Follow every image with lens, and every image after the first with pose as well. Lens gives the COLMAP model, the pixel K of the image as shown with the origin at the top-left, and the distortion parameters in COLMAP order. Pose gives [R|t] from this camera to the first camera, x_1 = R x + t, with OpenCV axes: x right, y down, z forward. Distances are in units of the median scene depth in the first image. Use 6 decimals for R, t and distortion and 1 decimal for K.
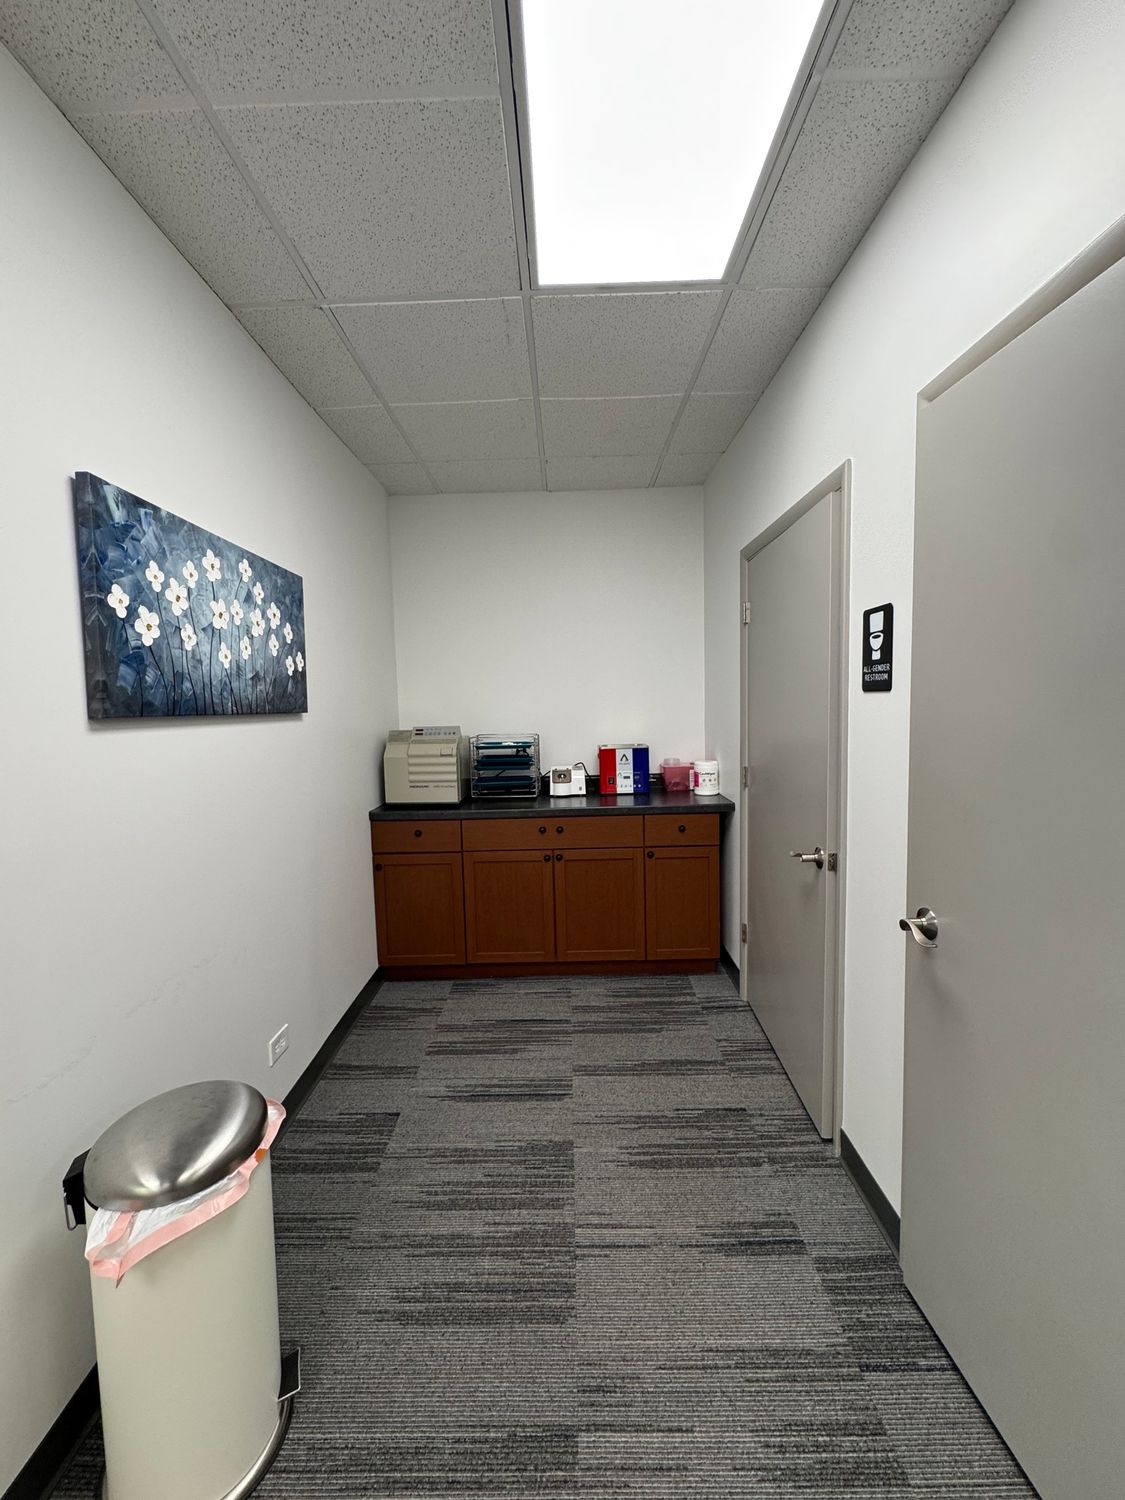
lens RADIAL K [[600.0, 0, 559.4], [0, 600.0, 748.2], [0, 0, 1]] dist [-0.008667, -0.000811]
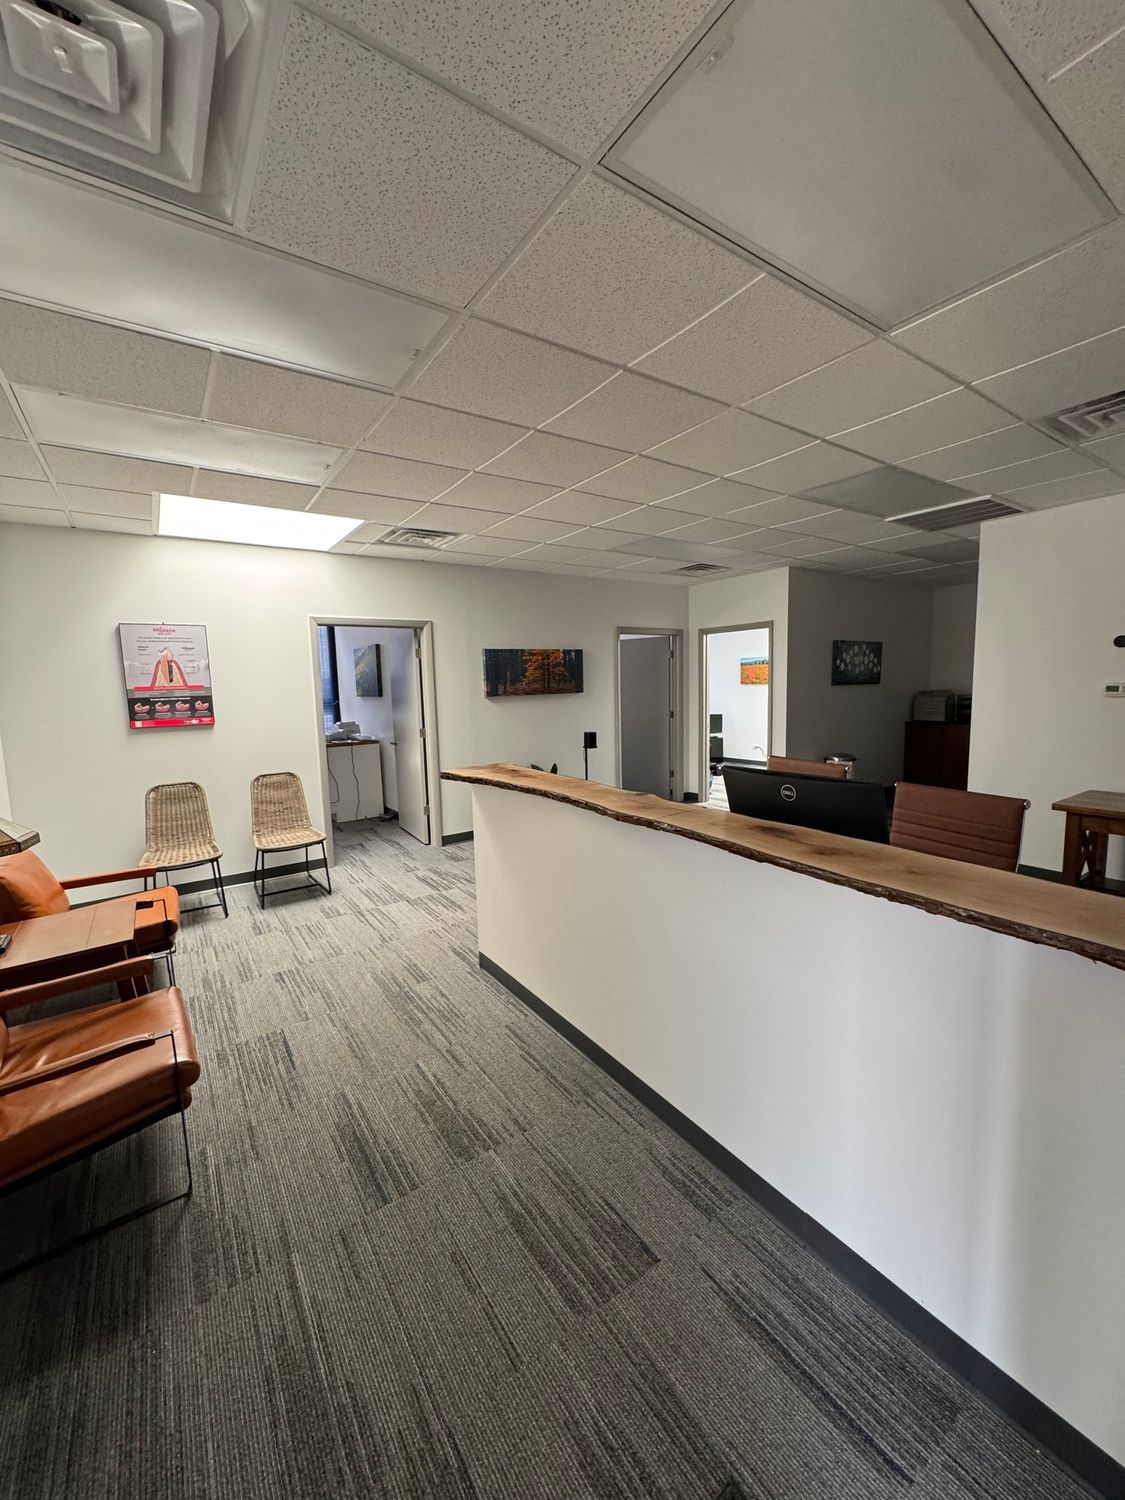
lens RADIAL K [[600.0, 0, 559.8], [0, 600.0, 751.7], [0, 0, 1]] dist [-0.008667, -0.000811]
pose [[0.567827, 0.101426, -0.816876, 1.814792], [-0.058811, 0.994842, 0.082643, 0.199627], [0.821045, 0.001114, 0.570863, -3.233249]]
